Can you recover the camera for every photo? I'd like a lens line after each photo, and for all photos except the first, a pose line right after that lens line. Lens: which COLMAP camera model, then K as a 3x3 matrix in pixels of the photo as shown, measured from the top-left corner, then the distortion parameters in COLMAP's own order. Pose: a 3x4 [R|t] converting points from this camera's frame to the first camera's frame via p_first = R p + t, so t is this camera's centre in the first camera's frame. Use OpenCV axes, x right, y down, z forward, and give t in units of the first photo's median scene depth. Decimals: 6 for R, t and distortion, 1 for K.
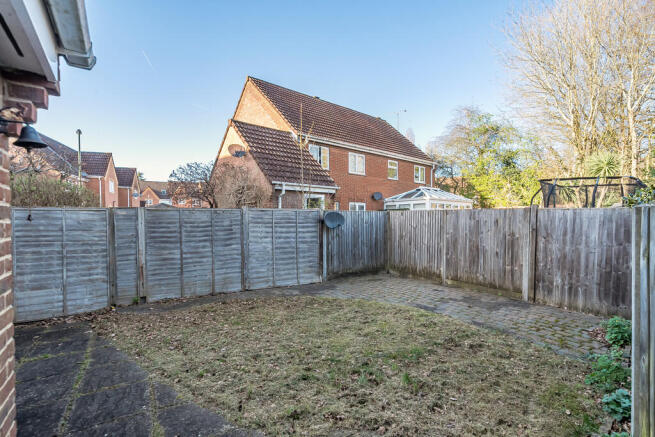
lens RADIAL K [[307.5, 0, 326.0], [0, 307.5, 221.1], [0, 0, 1]] dist [-0.001549, -0.000079]
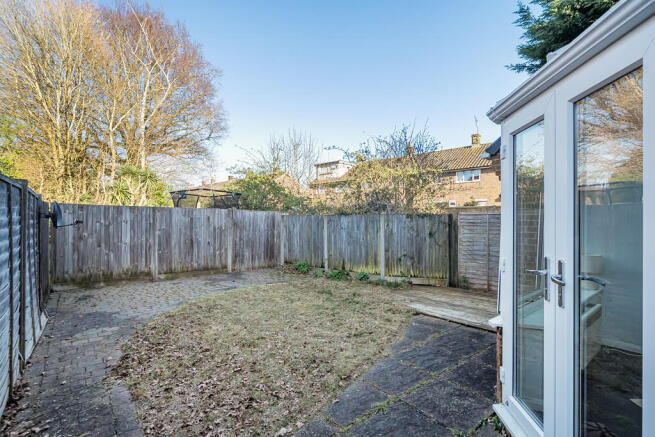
lens RADIAL K [[307.5, 0, 325.8], [0, 307.5, 220.0], [0, 0, 1]] dist [-0.001549, -0.000079]
pose [[-0.107224, 0.002645, 0.994231, -0.693937], [0.001384, 0.999996, -0.002511, 0.010500], [-0.994234, 0.001107, -0.107227, 0.563559]]
